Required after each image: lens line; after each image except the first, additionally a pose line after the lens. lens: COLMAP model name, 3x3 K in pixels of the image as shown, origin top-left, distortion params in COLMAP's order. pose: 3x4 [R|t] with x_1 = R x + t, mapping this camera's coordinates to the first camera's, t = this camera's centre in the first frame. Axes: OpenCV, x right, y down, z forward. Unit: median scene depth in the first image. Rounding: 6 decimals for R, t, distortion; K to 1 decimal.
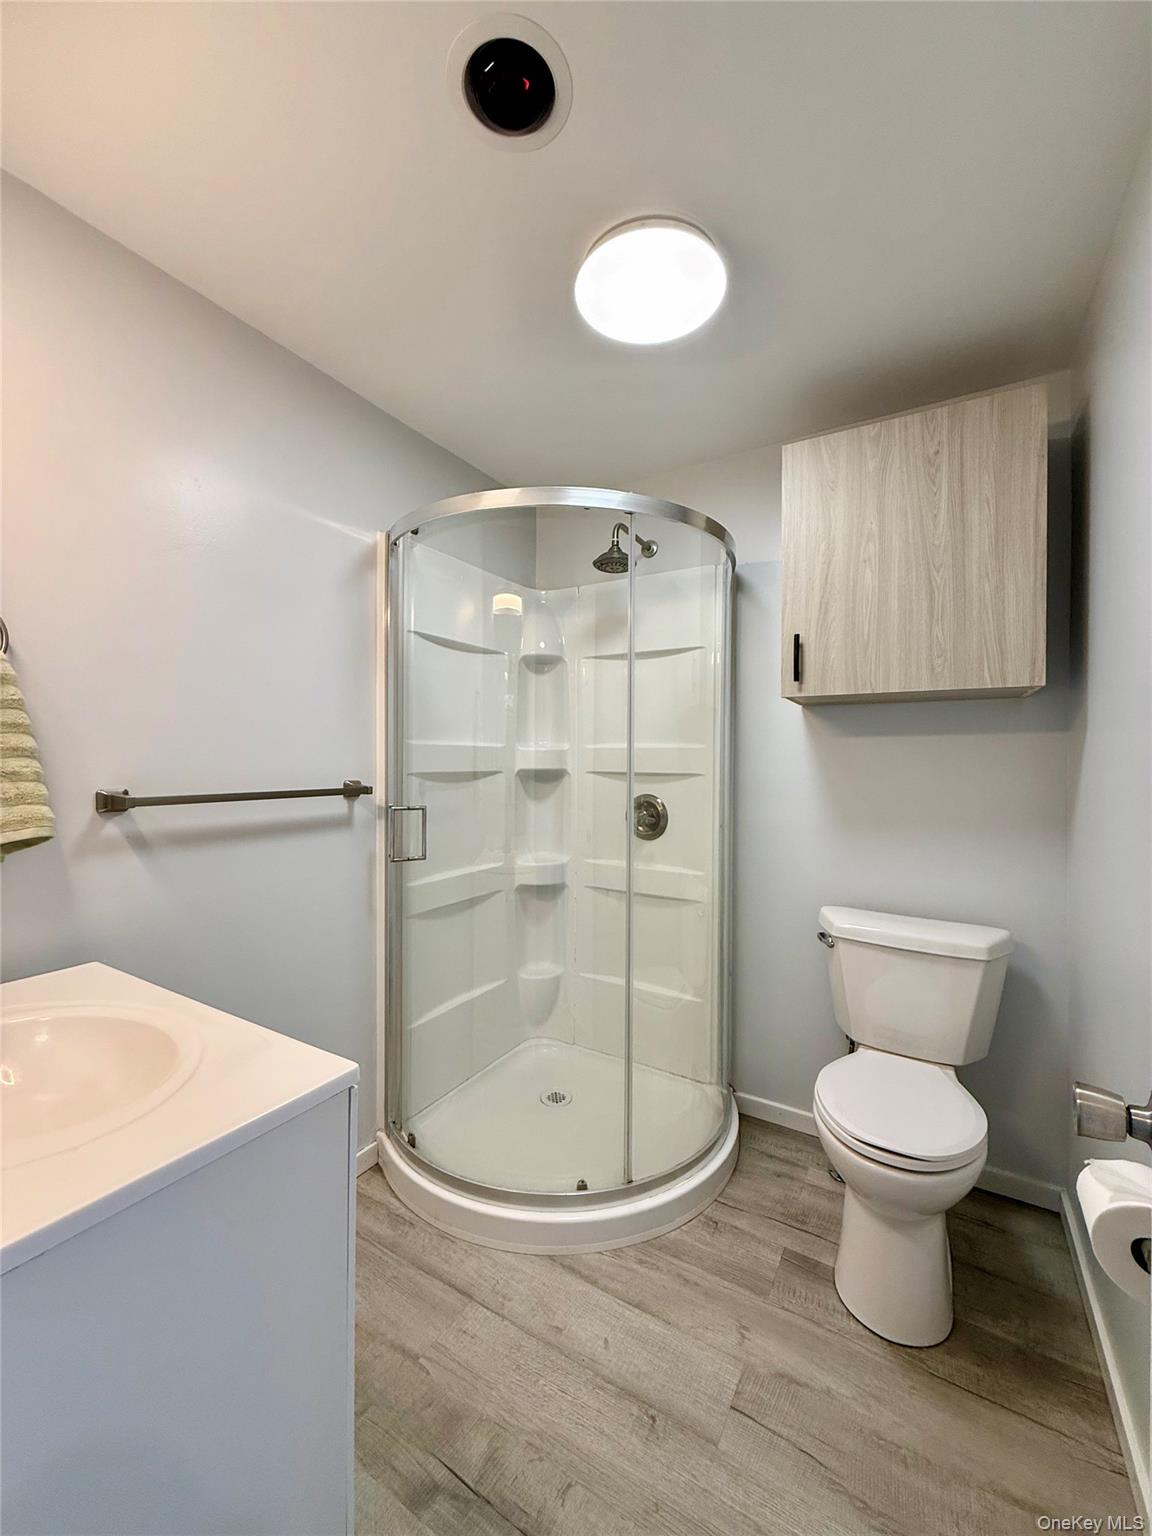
lens RADIAL K [[614.5, 0, 569.5], [0, 614.5, 765.8], [0, 0, 1]] dist [-0.000654, 0.000589]
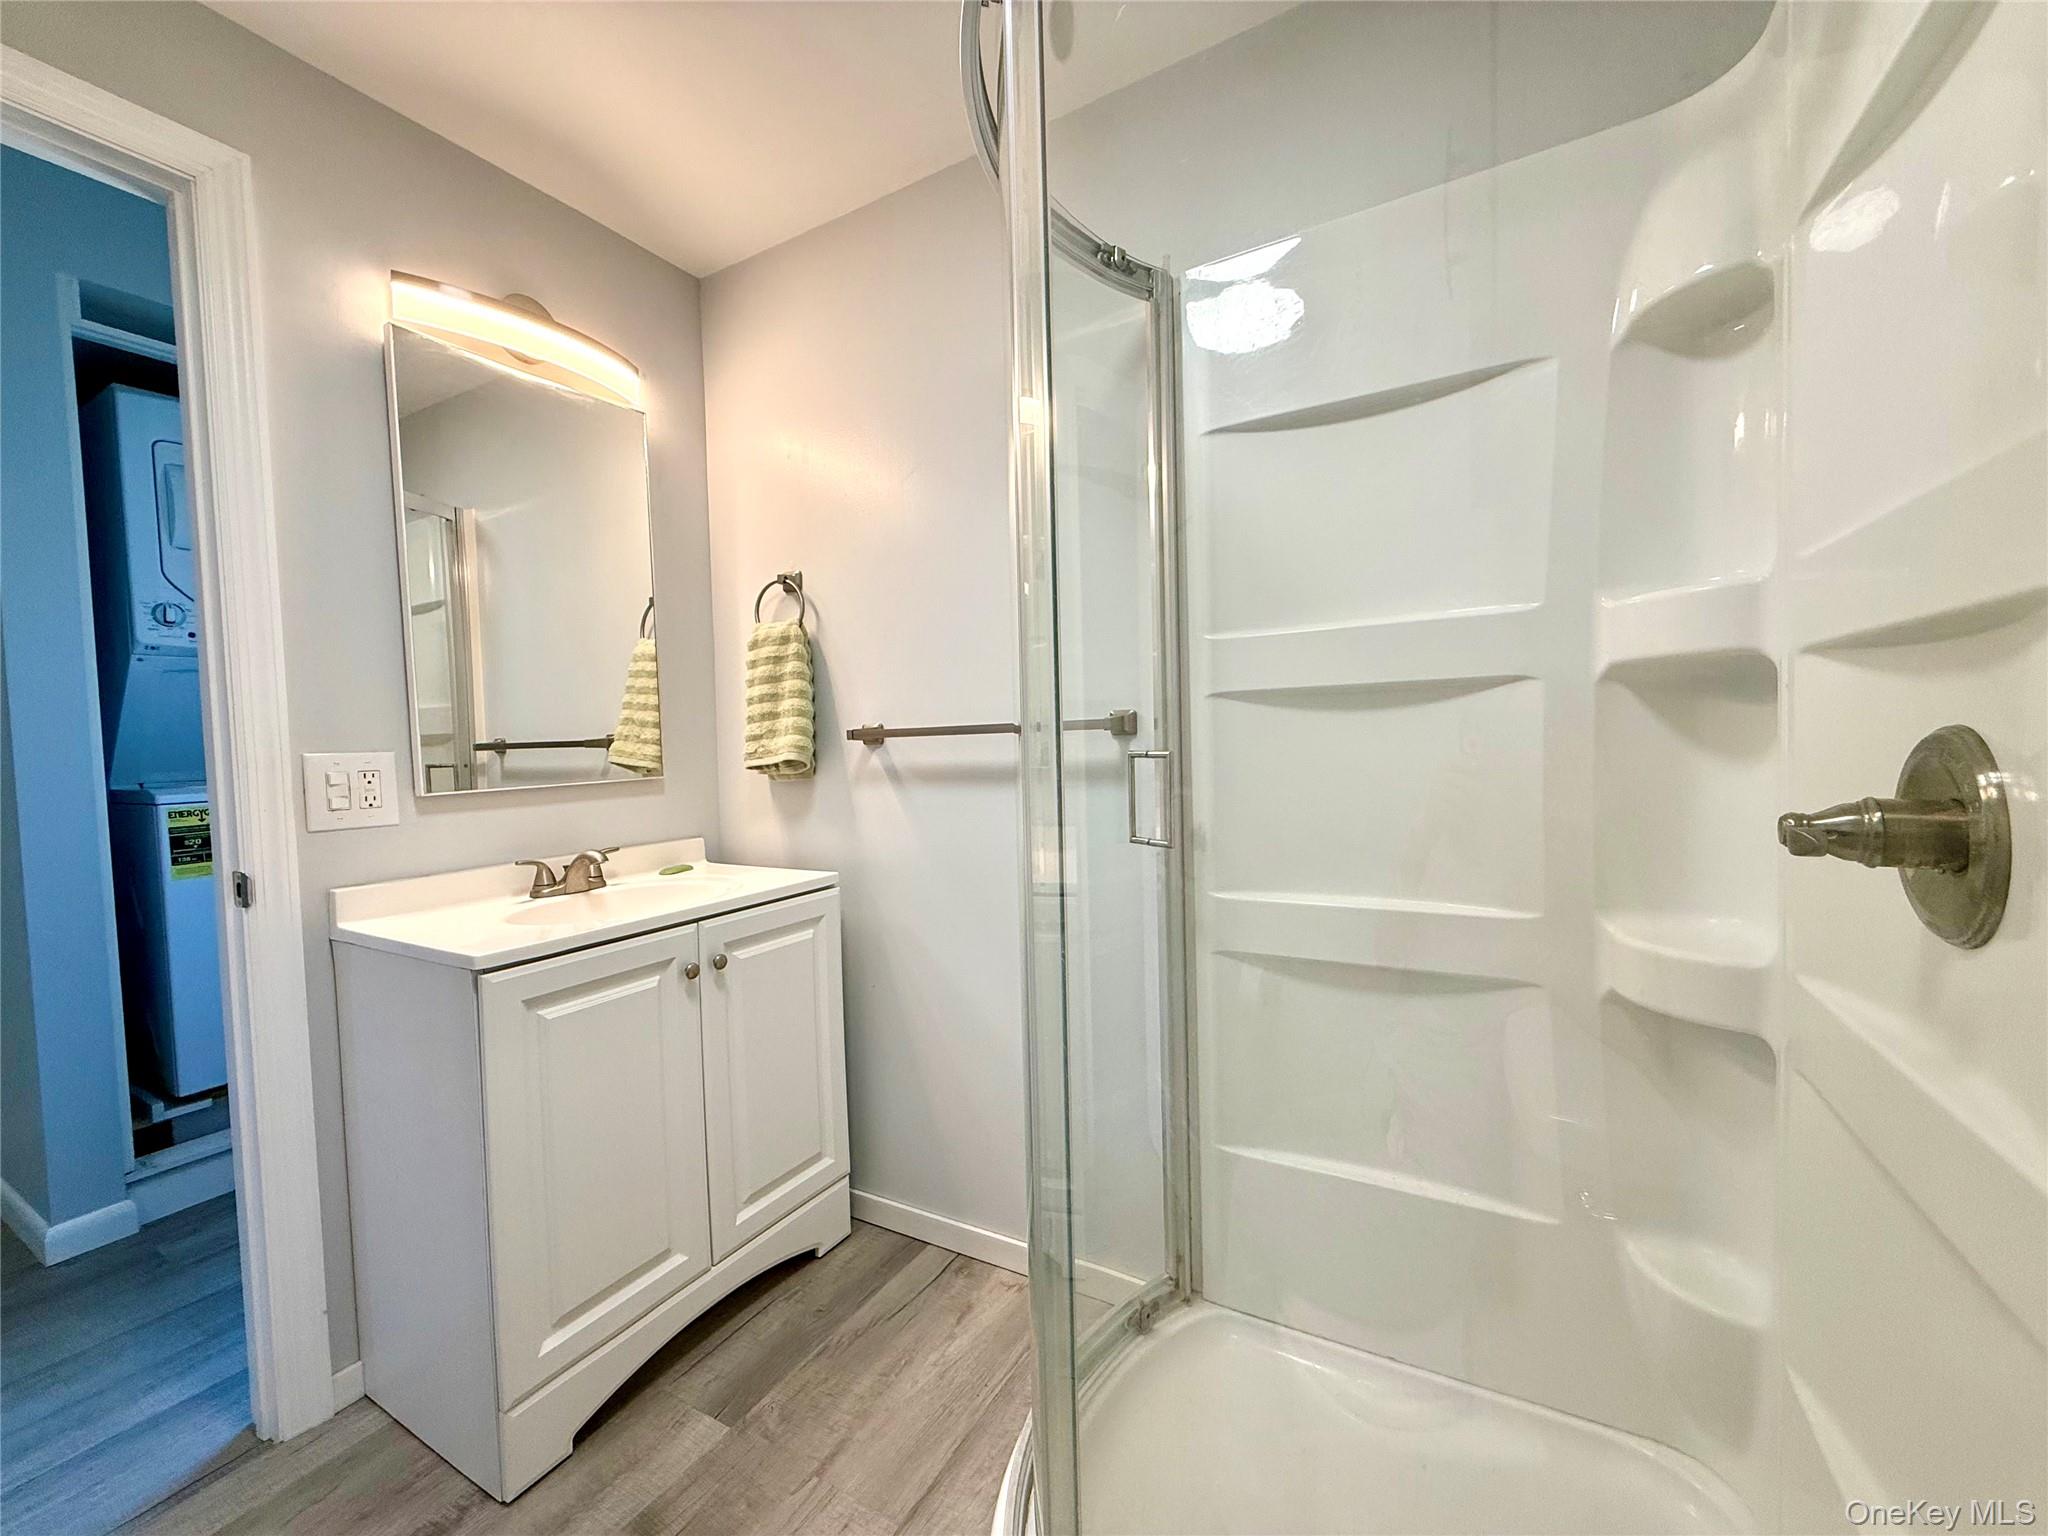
lens RADIAL K [[819.3, 0, 1018.1], [0, 819.3, 776.4], [0, 0, 1]] dist [-0.000654, 0.000589]
pose [[0.022360, 0.050001, -0.998499, 0.642596], [0.031030, 0.998233, 0.050682, 0.060859], [0.999268, -0.032116, 0.020769, 1.120667]]
